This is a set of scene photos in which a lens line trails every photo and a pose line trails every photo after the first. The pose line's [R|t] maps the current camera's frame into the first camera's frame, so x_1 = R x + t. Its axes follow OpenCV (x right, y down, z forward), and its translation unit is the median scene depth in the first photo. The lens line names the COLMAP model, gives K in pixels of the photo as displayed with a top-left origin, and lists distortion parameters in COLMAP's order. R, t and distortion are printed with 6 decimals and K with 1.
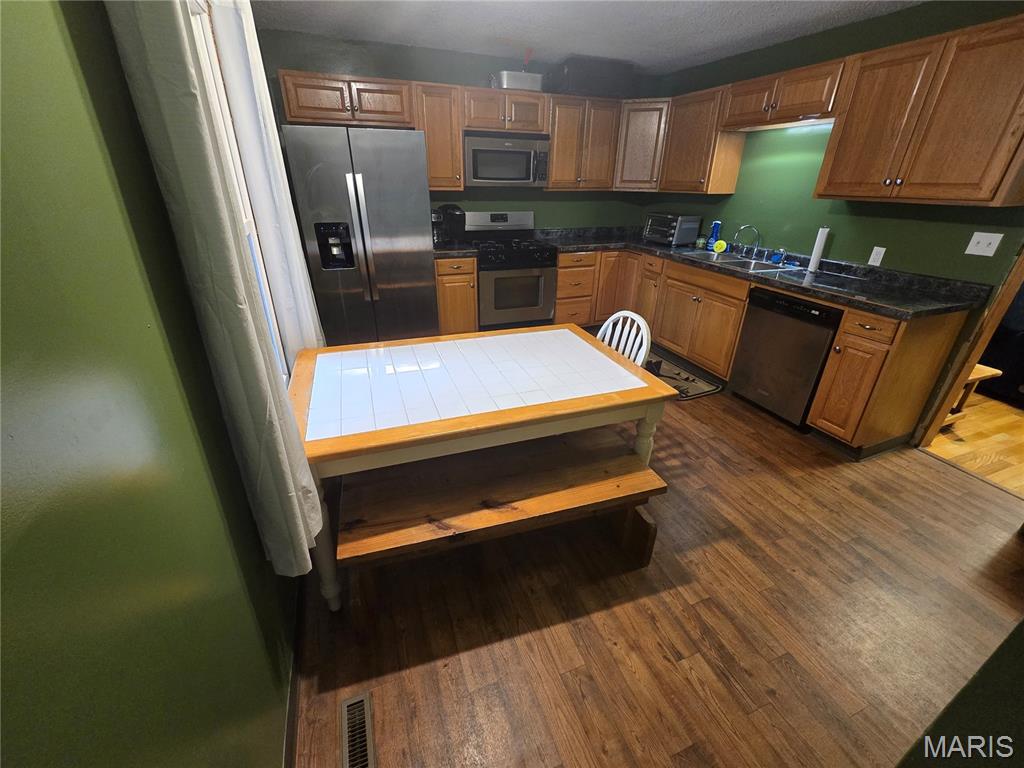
lens RADIAL K [[417.8, 0, 516.6], [0, 417.8, 380.2], [0, 0, 1]] dist [-0.000940, -0.000477]
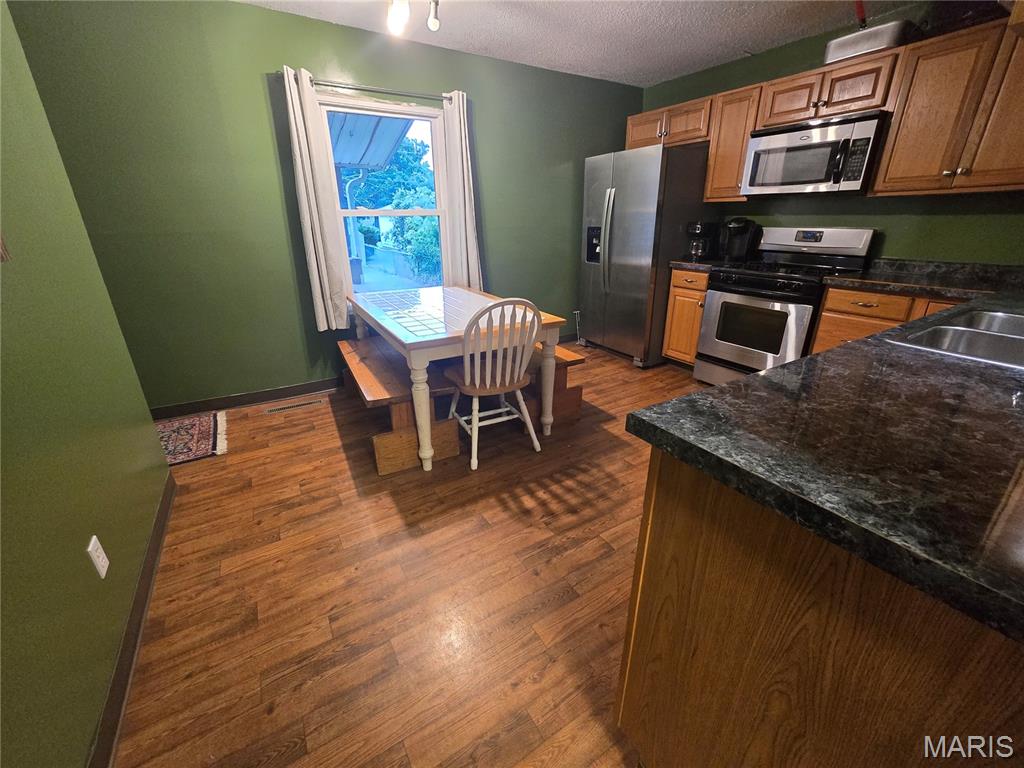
lens RADIAL K [[417.8, 0, 516.6], [0, 417.8, 380.2], [0, 0, 1]] dist [-0.000940, -0.000477]
pose [[0.184068, 0.339524, -0.922411, 0.716023], [-0.424838, 0.873741, 0.236832, -0.132540], [0.886359, 0.348282, 0.305070, 0.446211]]
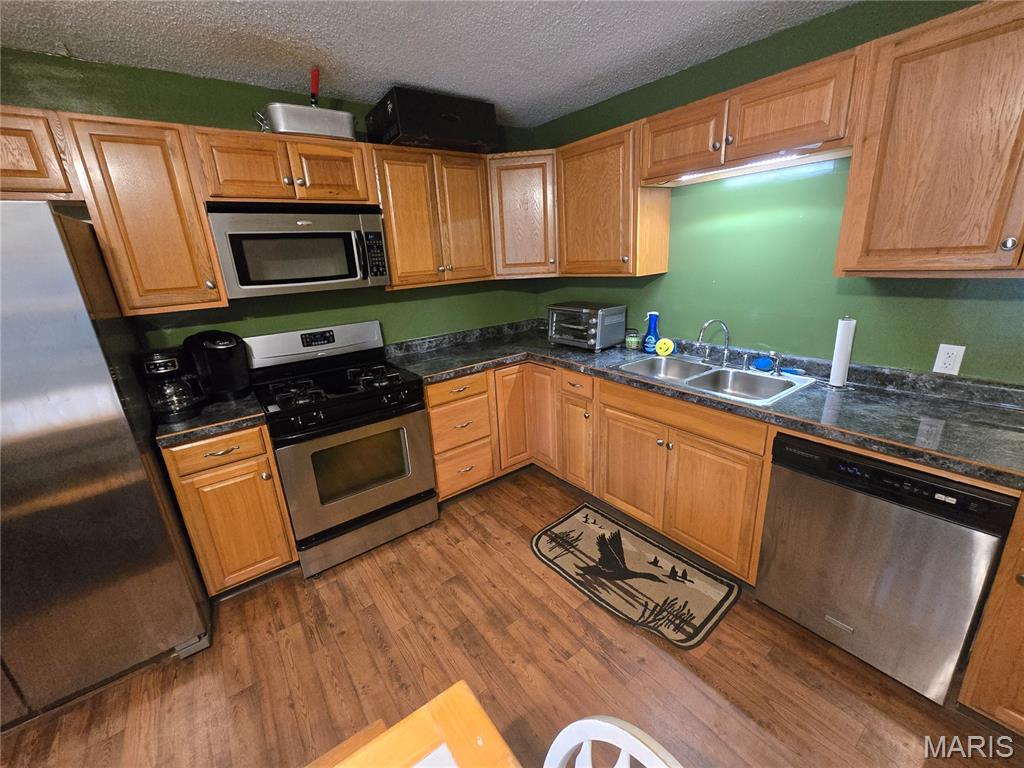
lens RADIAL K [[417.8, 0, 516.6], [0, 417.8, 380.2], [0, 0, 1]] dist [-0.000940, -0.000477]
pose [[0.959988, -0.142234, 0.241232, 0.087689], [0.179153, 0.974001, -0.138656, -0.219227], [-0.215239, 0.176325, 0.960511, 0.417515]]
